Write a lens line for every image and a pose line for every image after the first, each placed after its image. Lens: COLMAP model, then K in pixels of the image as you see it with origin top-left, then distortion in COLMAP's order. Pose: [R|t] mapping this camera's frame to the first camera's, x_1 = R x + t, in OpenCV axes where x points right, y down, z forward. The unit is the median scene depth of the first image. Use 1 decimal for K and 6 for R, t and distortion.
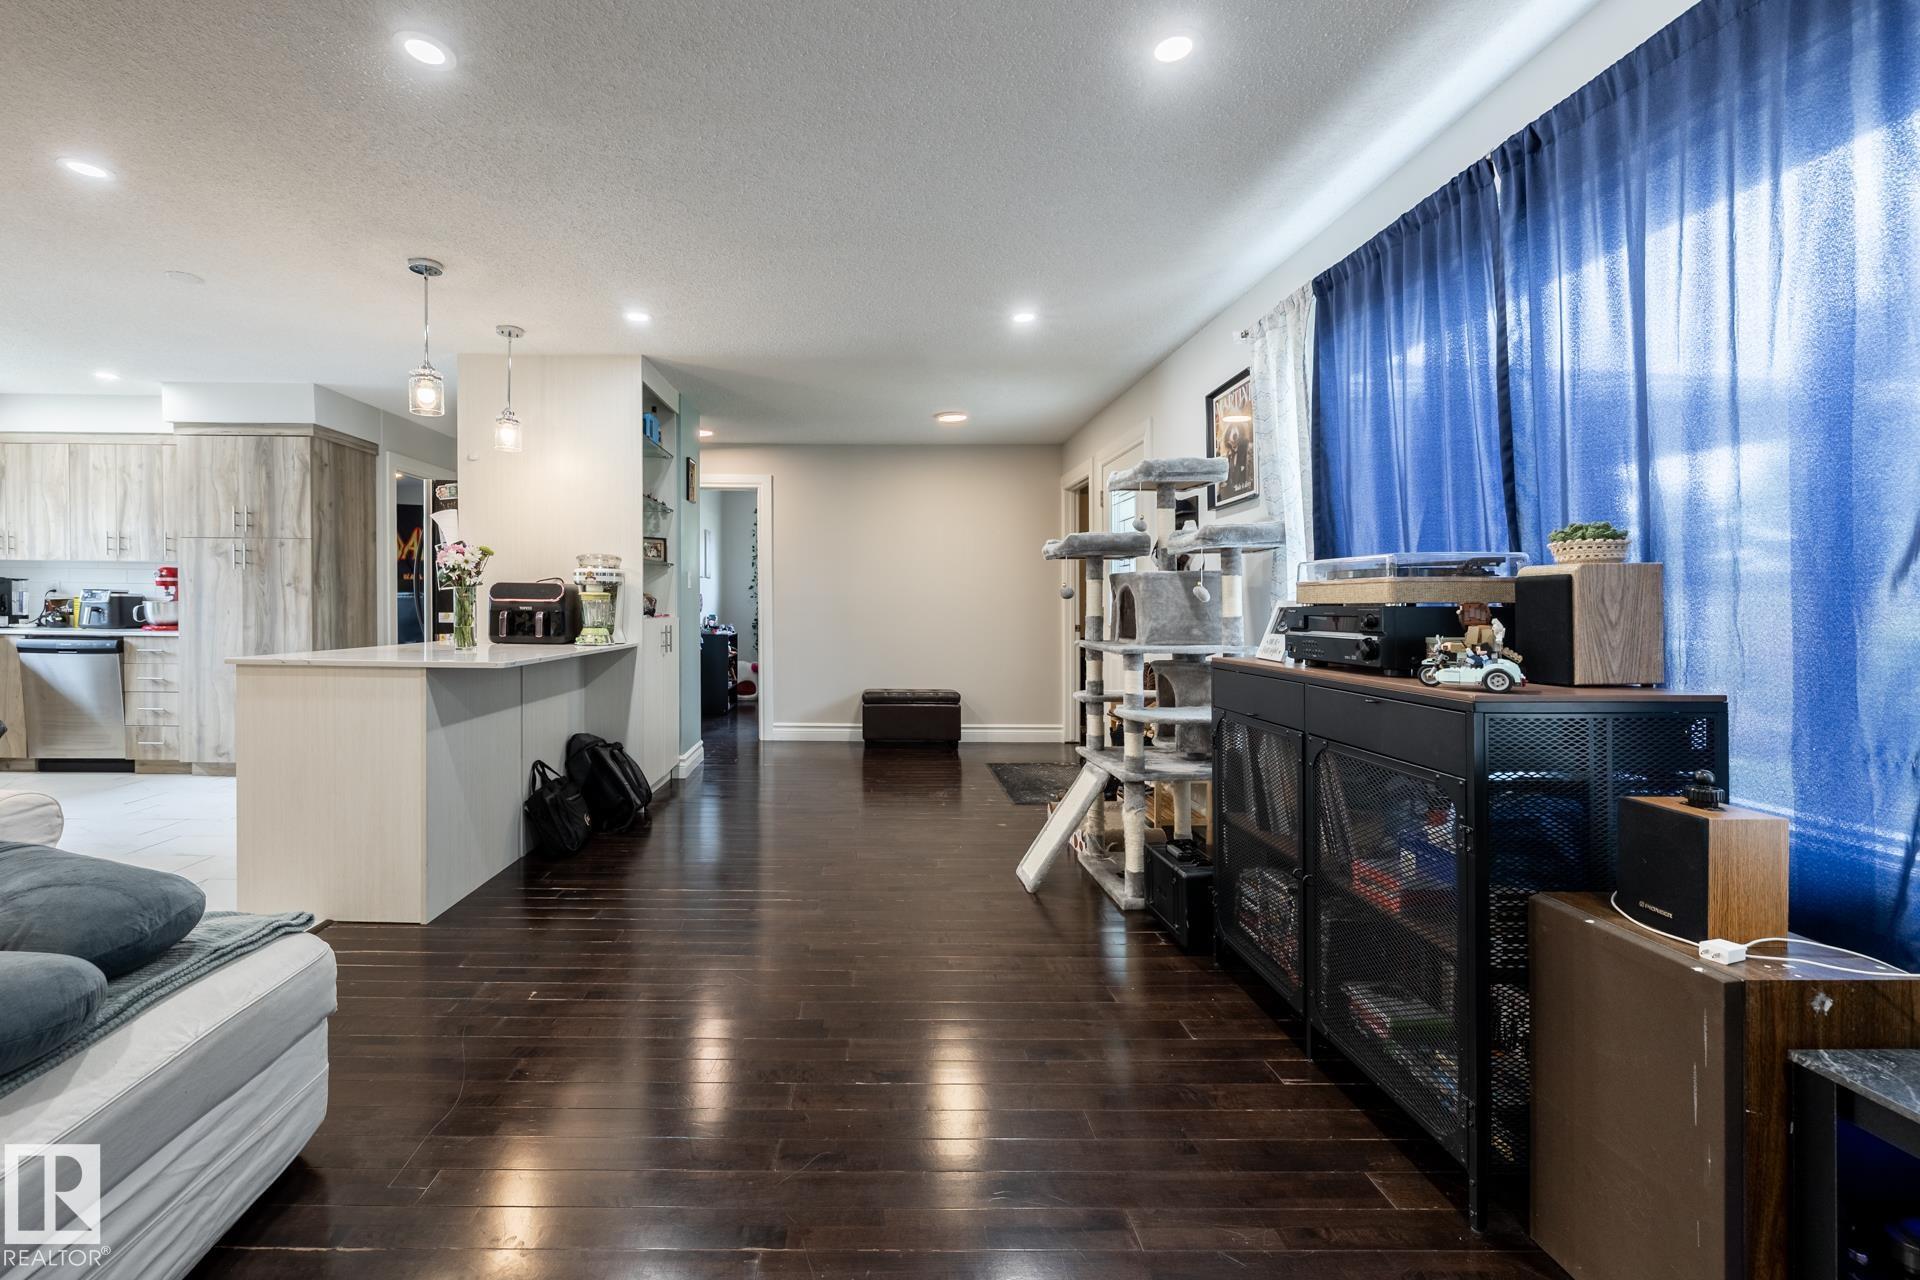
lens RADIAL K [[837.0, 0, 866.3], [0, 837.0, 618.8], [0, 0, 1]] dist [0.000924, 0.000299]
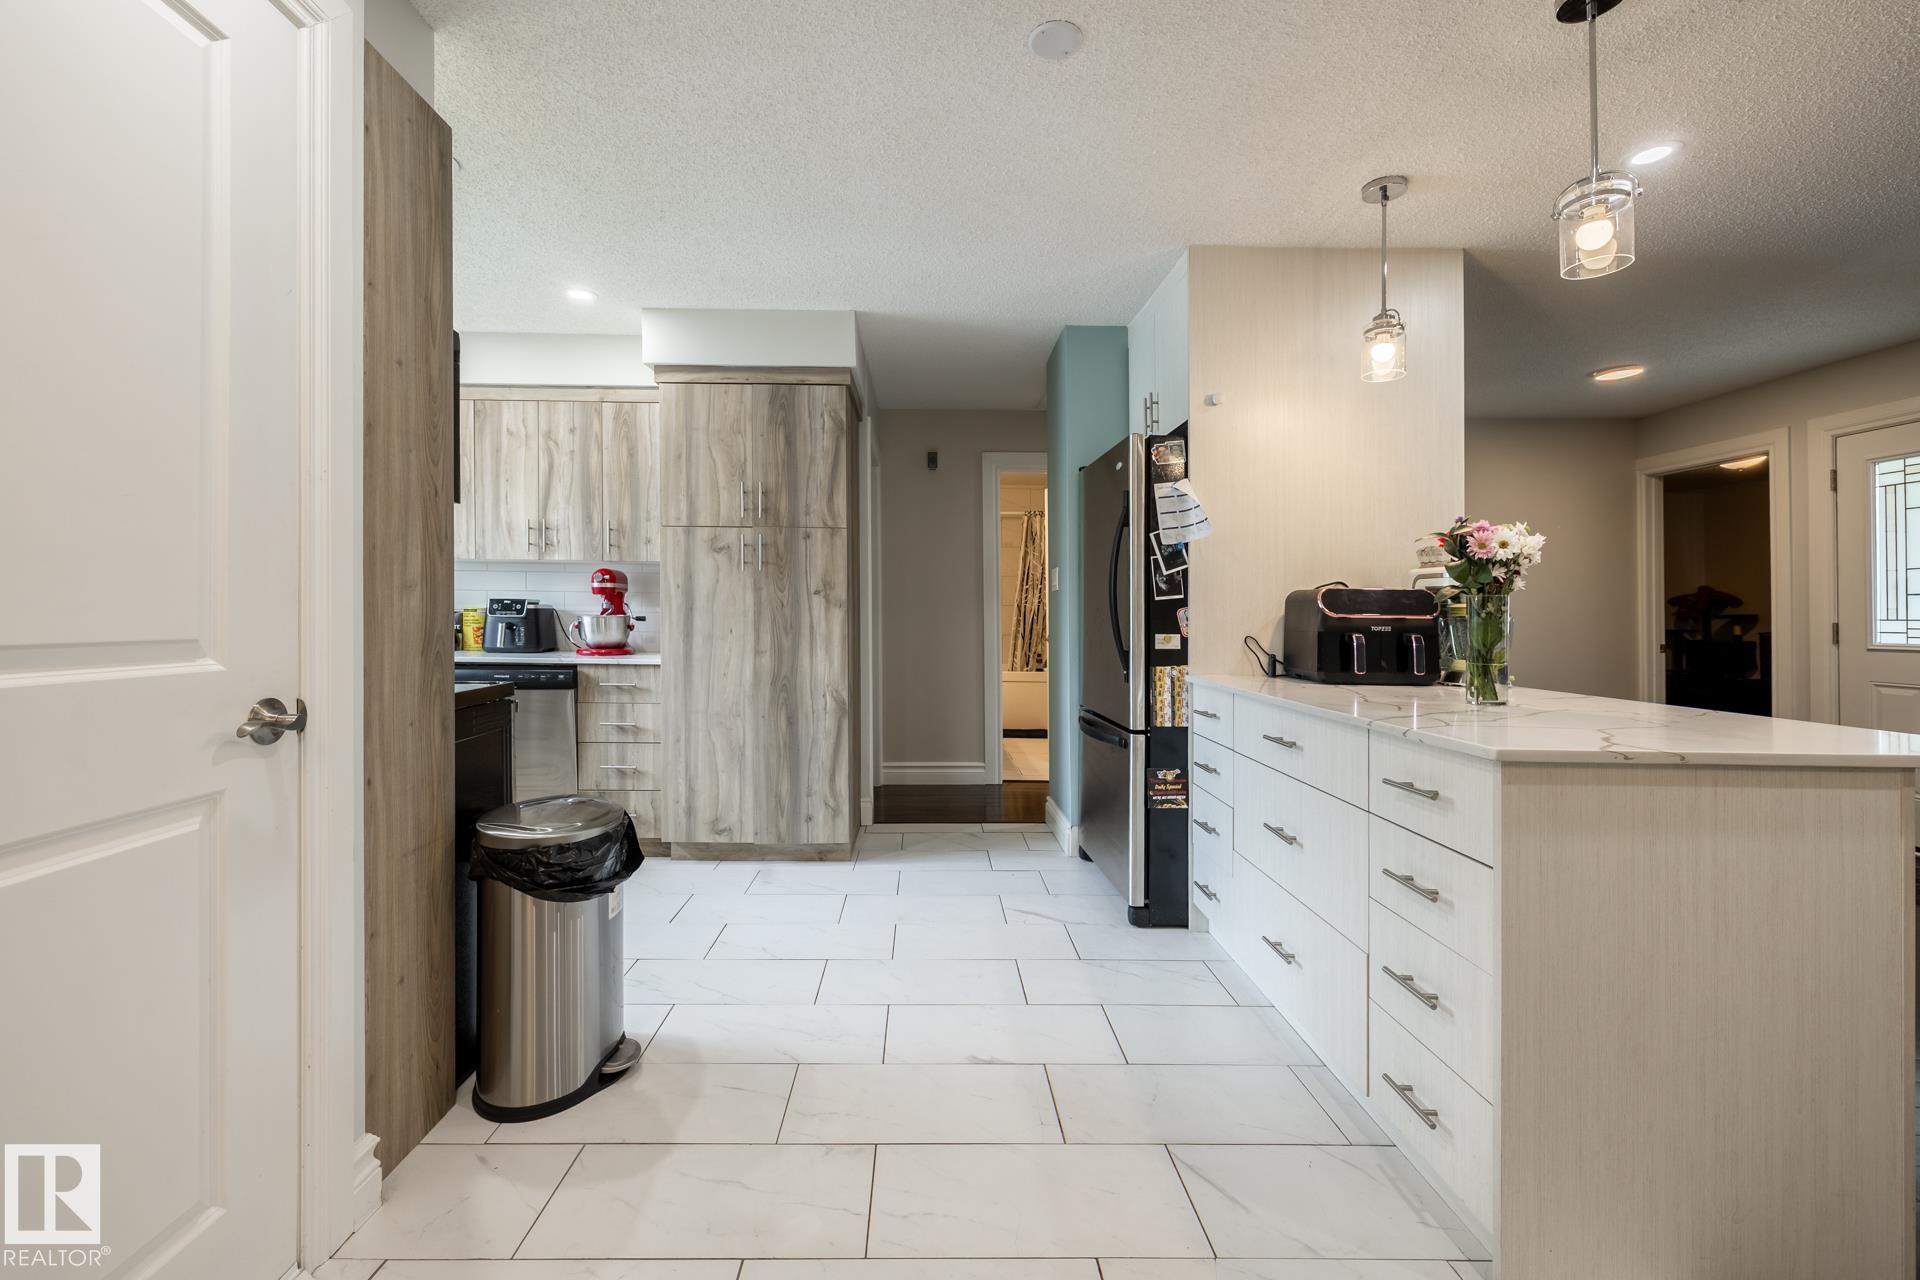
lens RADIAL K [[809.0, 0, 933.5], [0, 809.0, 621.7], [0, 0, 1]] dist [0.001030, 0.000400]
pose [[0.999905, -0.000156, 0.013776, -0.598937], [0.000257, 0.999973, -0.007291, -0.010814], [-0.013774, 0.007293, 0.999879, 0.309370]]
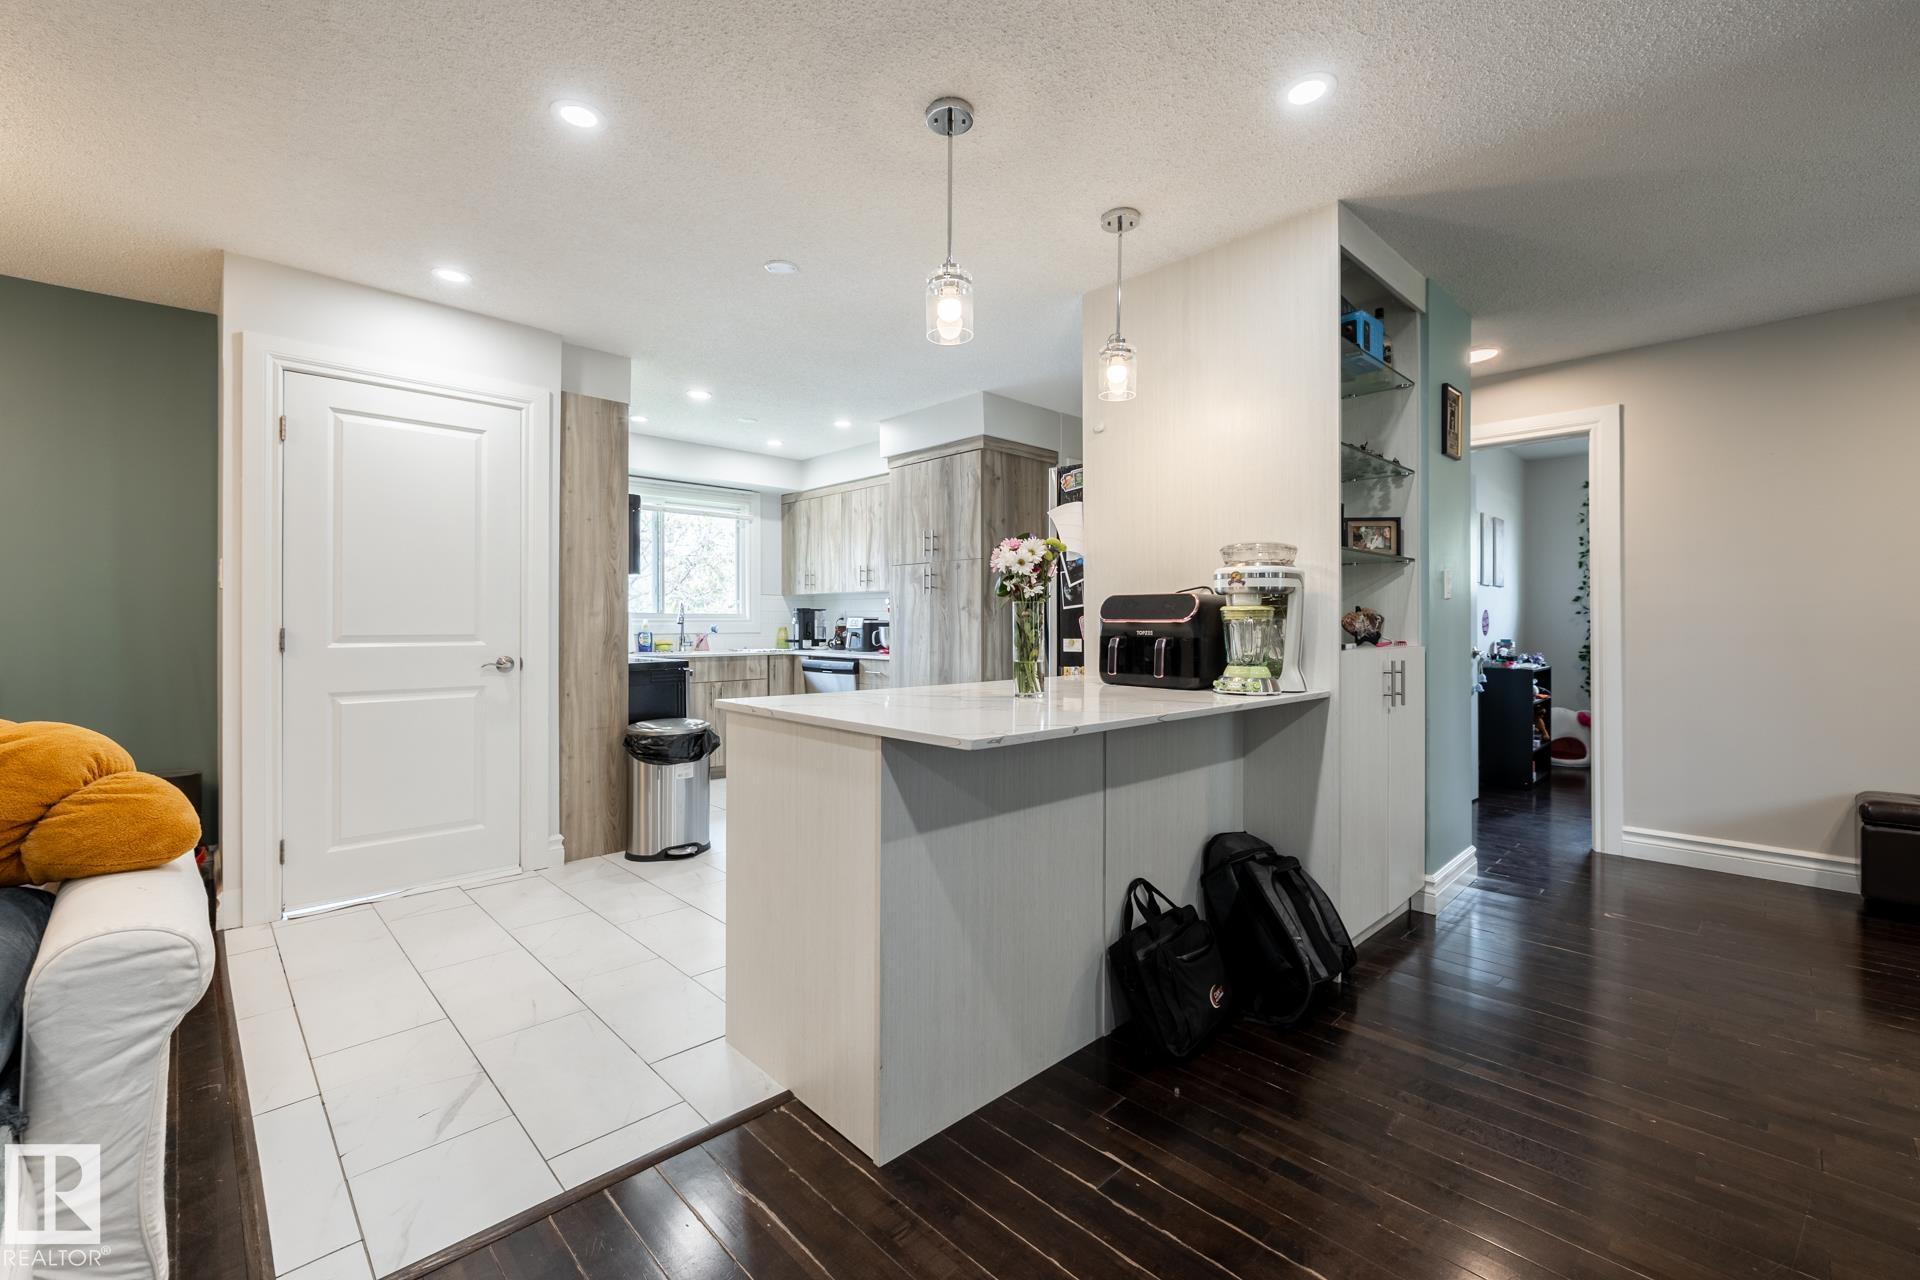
lens RADIAL K [[801.3, 0, 947.5], [0, 801.3, 635.0], [0, 0, 1]] dist [-0.000381, 0.000119]
pose [[0.693569, -0.000692, -0.720390, -0.046339], [-0.004383, 0.999977, -0.005181, -0.005527], [0.720377, 0.006751, 0.693550, 0.355021]]
